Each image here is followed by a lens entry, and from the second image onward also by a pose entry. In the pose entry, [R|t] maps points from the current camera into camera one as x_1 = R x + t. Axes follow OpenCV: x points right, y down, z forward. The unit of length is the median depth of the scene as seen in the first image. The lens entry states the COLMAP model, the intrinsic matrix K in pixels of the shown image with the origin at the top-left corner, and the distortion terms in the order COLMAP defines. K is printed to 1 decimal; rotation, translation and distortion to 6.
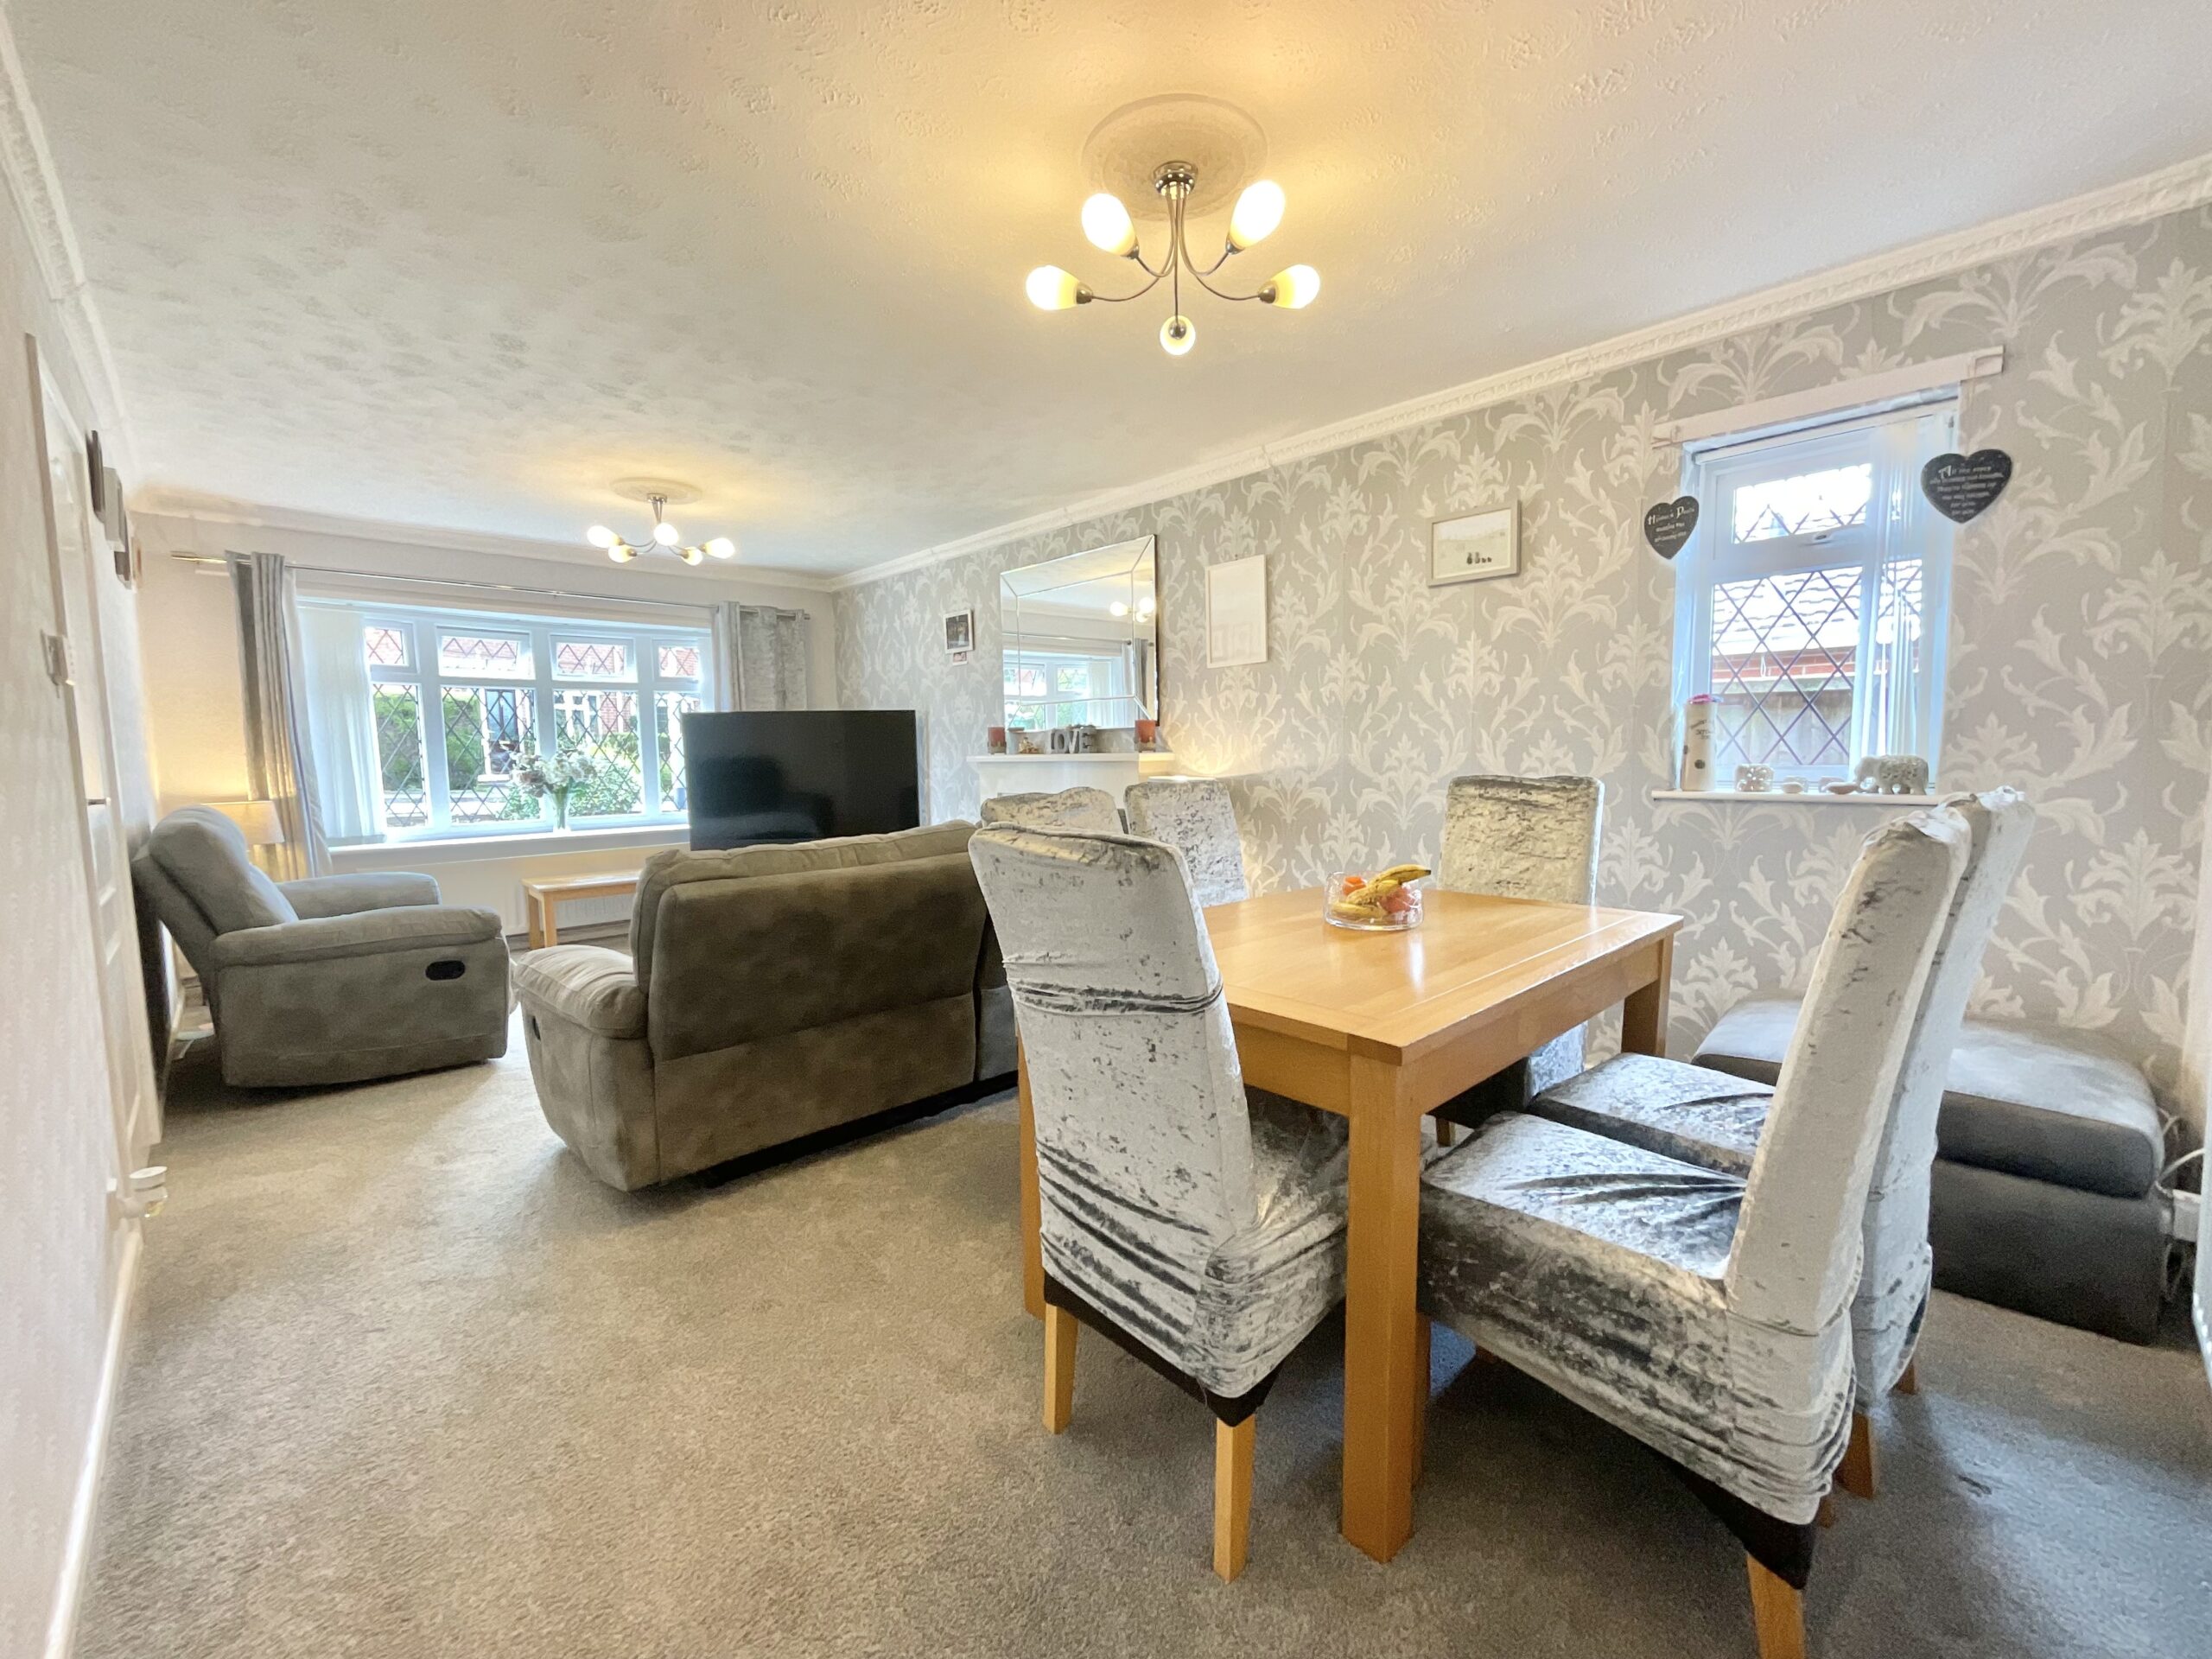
lens RADIAL K [[903.1, 0, 1106.0], [0, 903.1, 829.5], [0, 0, 1]] dist [-0.000815, 0.000234]
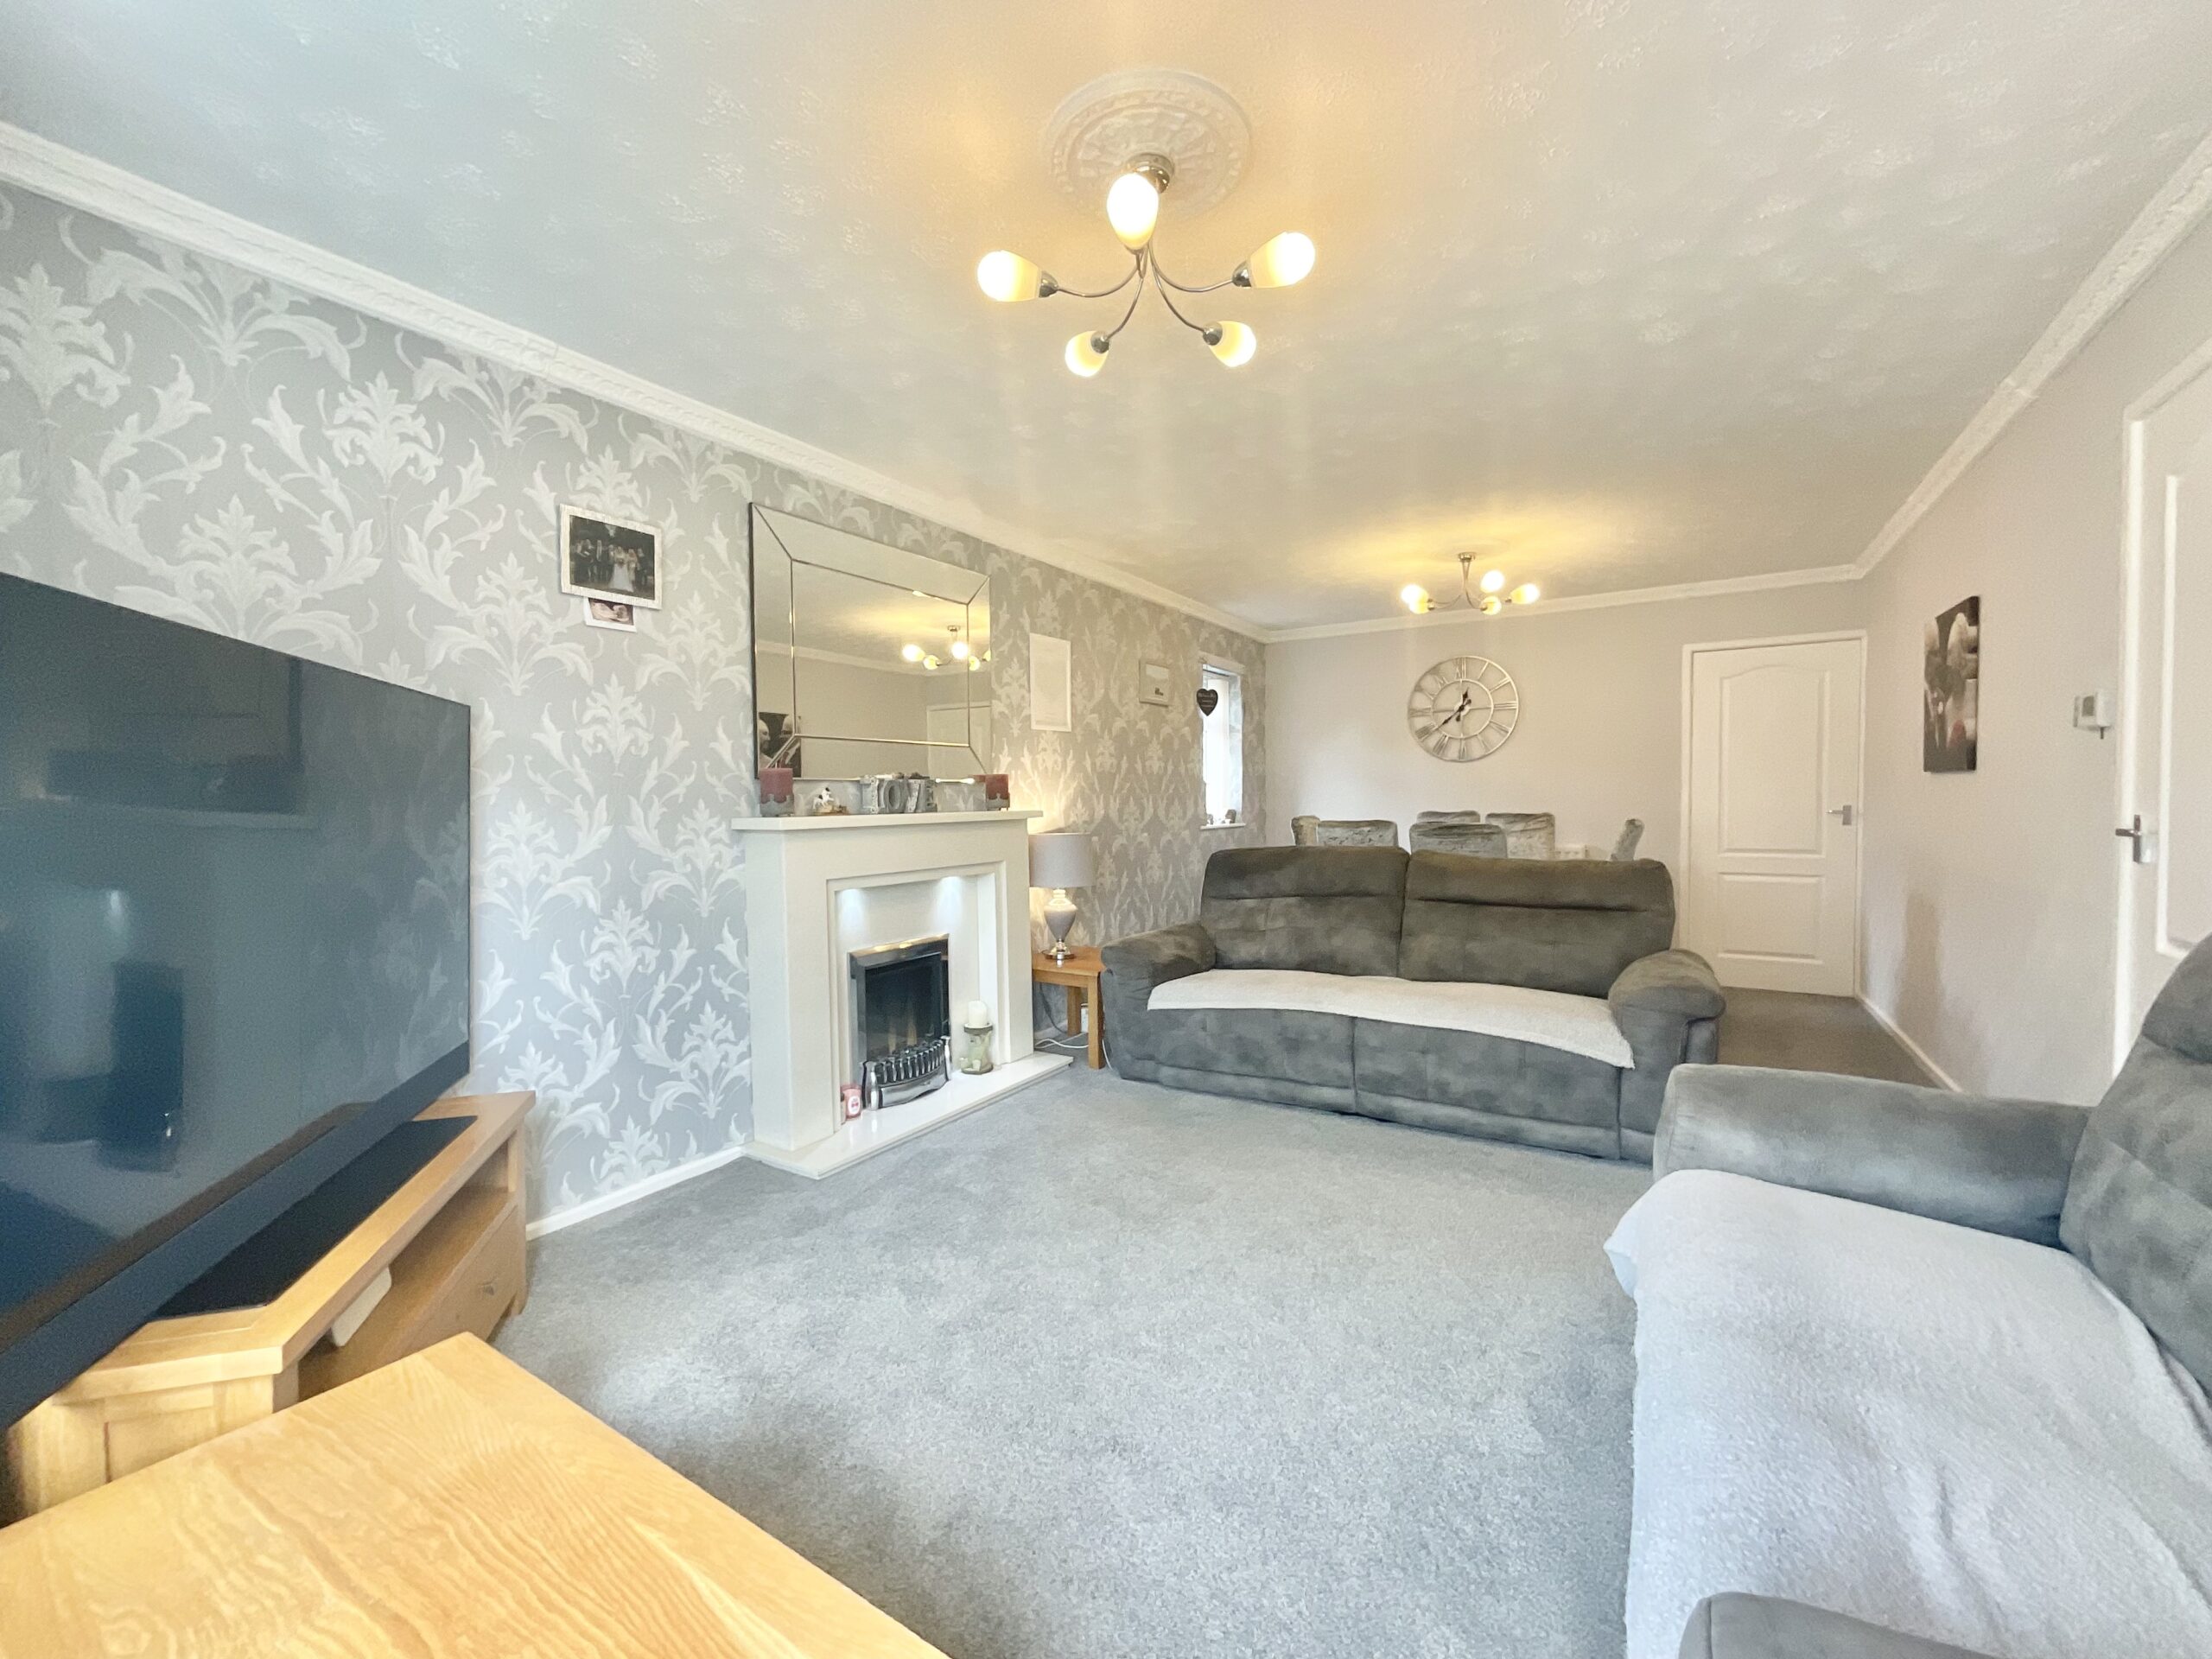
lens RADIAL K [[903.1, 0, 1106.0], [0, 903.1, 829.5], [0, 0, 1]] dist [-0.000815, 0.000234]
pose [[-0.248200, -0.017509, 0.968551, -0.797446], [0.102987, 0.993693, 0.044355, -0.087962], [-0.963219, 0.110757, -0.244832, 1.033279]]
